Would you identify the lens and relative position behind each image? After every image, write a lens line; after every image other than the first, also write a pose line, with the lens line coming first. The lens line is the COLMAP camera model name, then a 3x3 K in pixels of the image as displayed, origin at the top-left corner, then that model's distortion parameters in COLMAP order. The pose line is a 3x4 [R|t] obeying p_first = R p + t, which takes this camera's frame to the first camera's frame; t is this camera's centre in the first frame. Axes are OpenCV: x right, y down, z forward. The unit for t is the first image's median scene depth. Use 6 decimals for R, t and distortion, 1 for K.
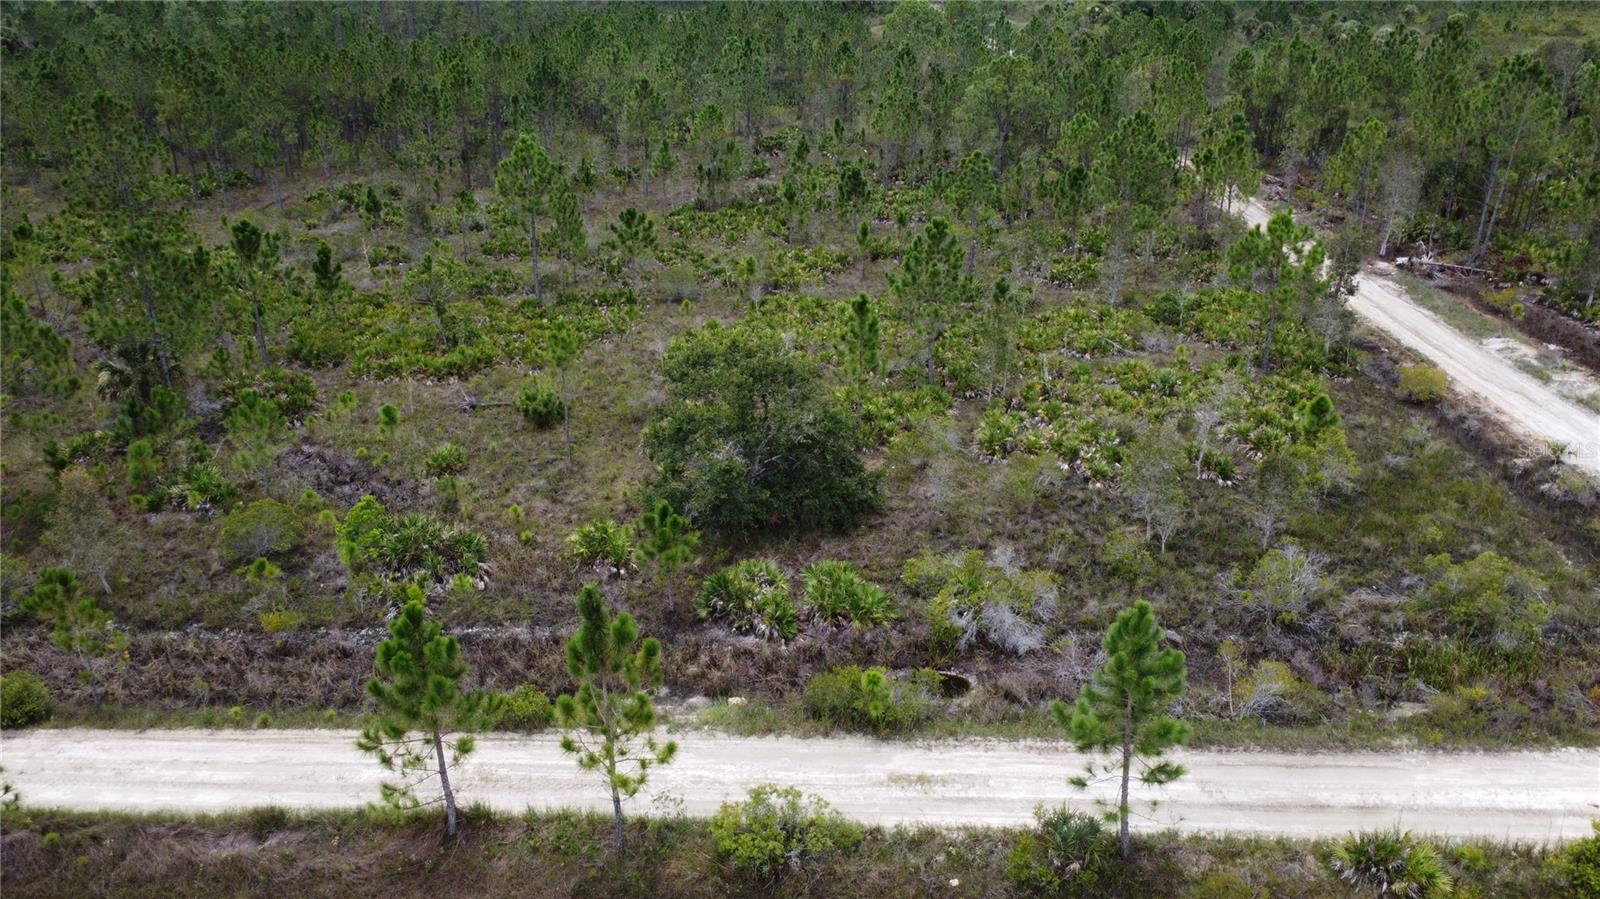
lens RADIAL K [[1207.5, 0, 800.5], [0, 1207.5, 443.4], [0, 0, 1]] dist [0.006208, -0.002650]
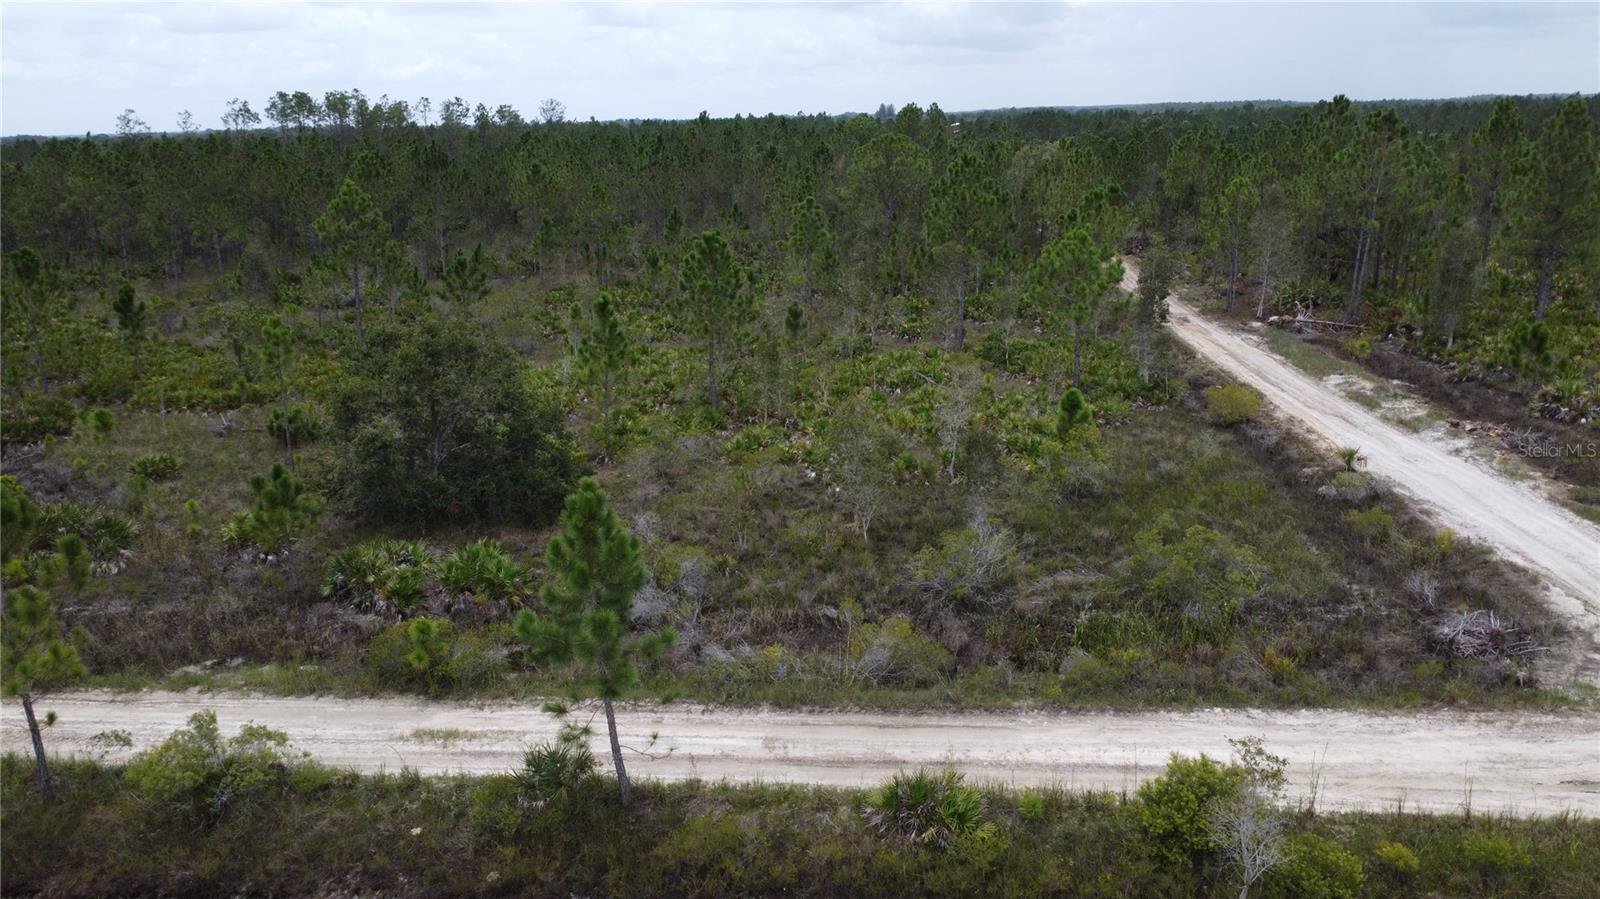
lens RADIAL K [[1207.5, 0, 801.9], [0, 1207.5, 445.8], [0, 0, 1]] dist [0.006208, -0.002650]
pose [[0.999475, 0.002168, -0.032312, 0.284378], [-0.006341, 0.991546, -0.129598, 0.138093], [0.031757, 0.129735, 0.991040, 0.095513]]
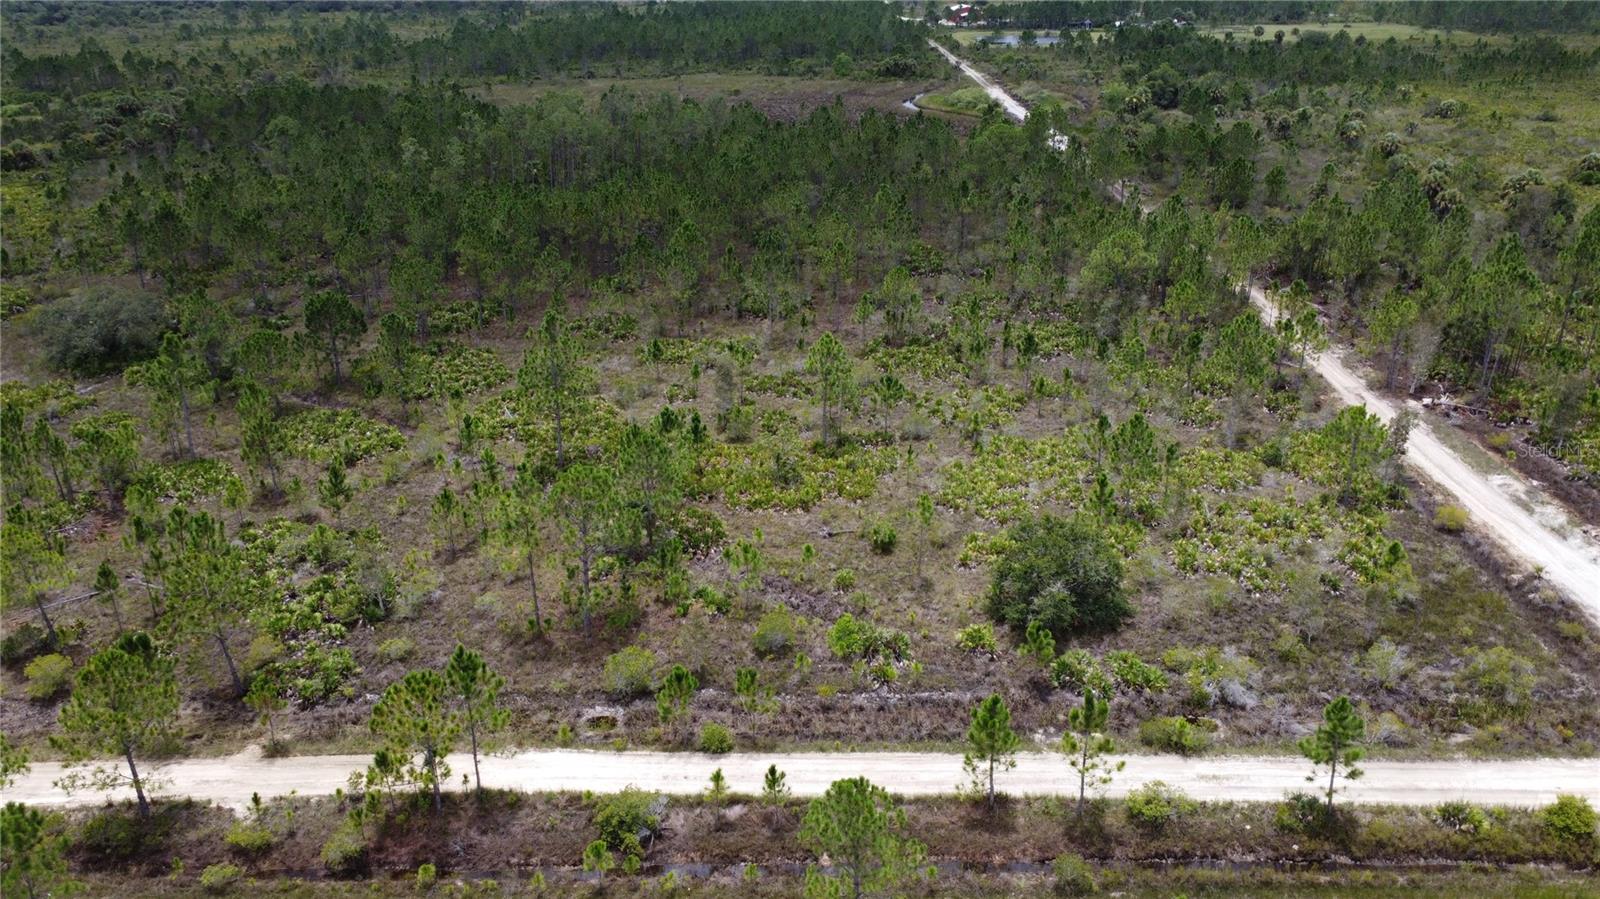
lens RADIAL K [[1207.5, 0, 794.9], [0, 1207.5, 454.8], [0, 0, 1]] dist [0.006208, -0.002650]
pose [[0.999938, -0.004893, 0.009958, -0.444982], [0.004776, 0.999920, 0.011696, -0.200507], [-0.010014, -0.011647, 0.999882, -0.701184]]
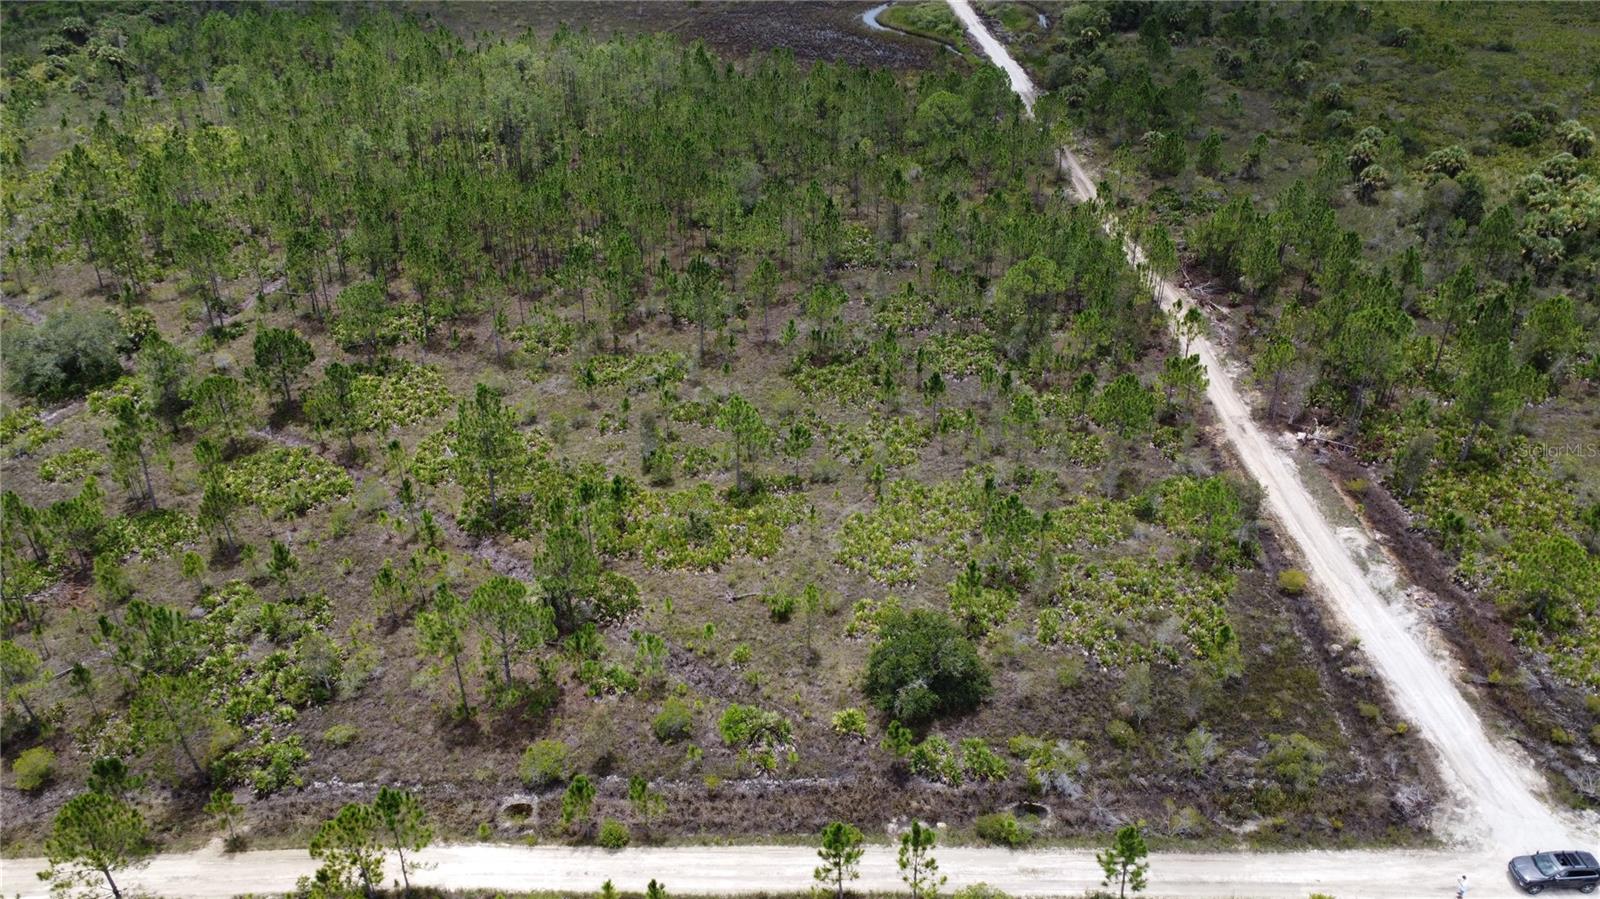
lens RADIAL K [[1207.5, 0, 796.7], [0, 1207.5, 457.6], [0, 0, 1]] dist [0.006208, -0.002650]
pose [[0.999733, -0.012268, 0.019592, -0.289749], [0.009483, 0.990607, 0.136409, -0.615048], [-0.021081, -0.136187, 0.990459, -0.873116]]
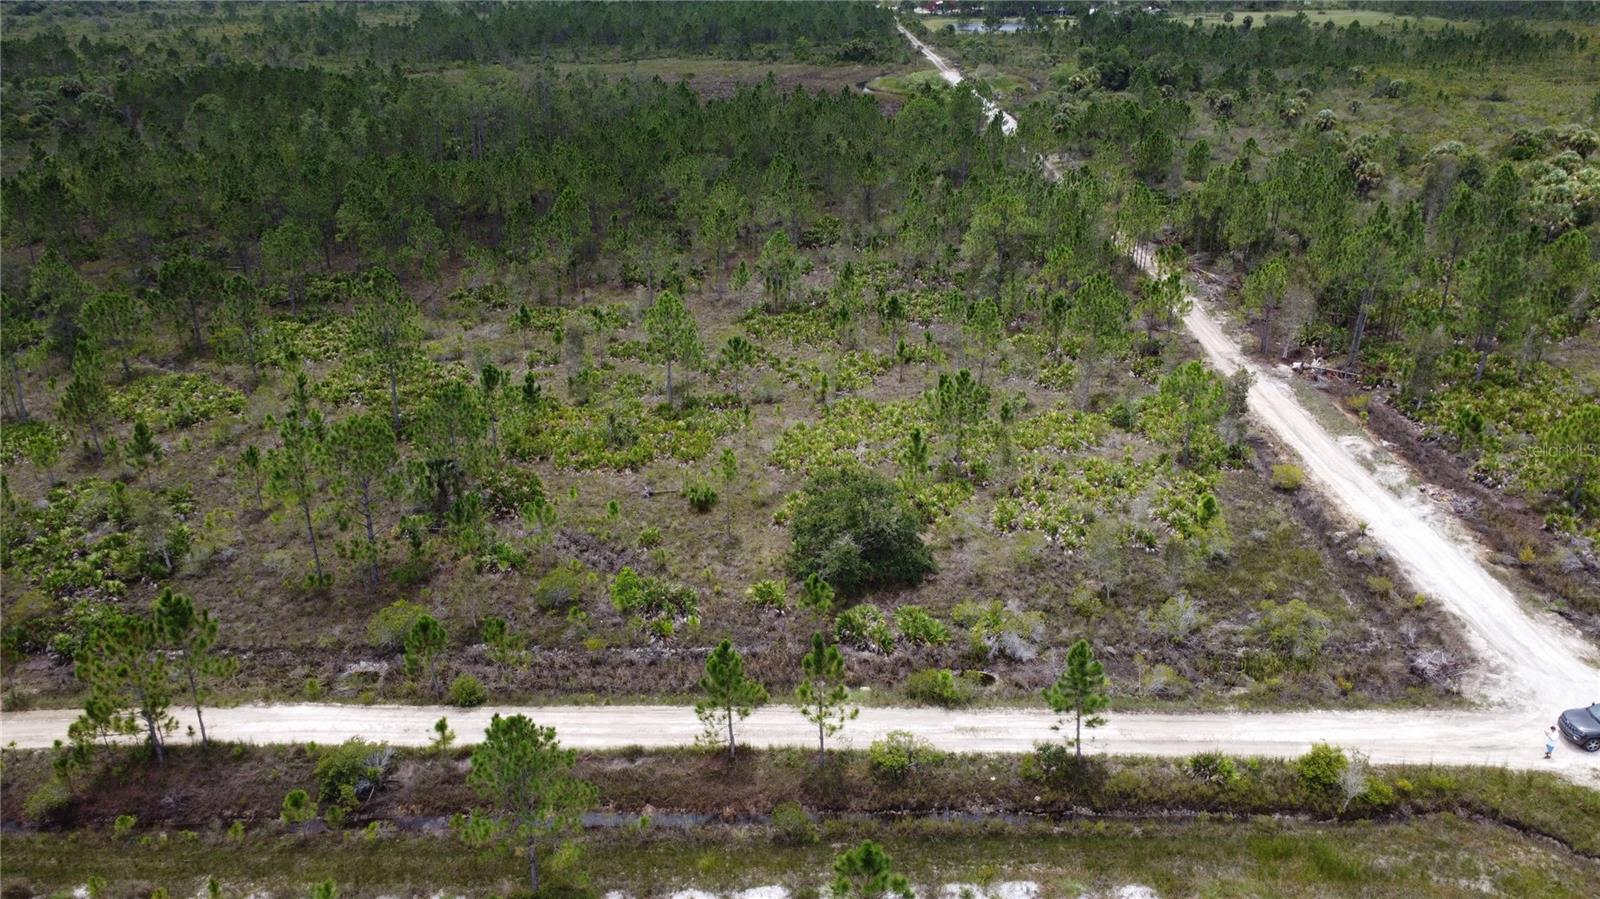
lens RADIAL K [[1207.5, 0, 797.7], [0, 1207.5, 455.4], [0, 0, 1]] dist [0.006208, -0.002650]
pose [[0.999950, -0.005073, 0.008592, -0.139559], [0.004946, 0.999880, 0.014680, -0.132974], [-0.008665, -0.014637, 0.999855, -0.653325]]
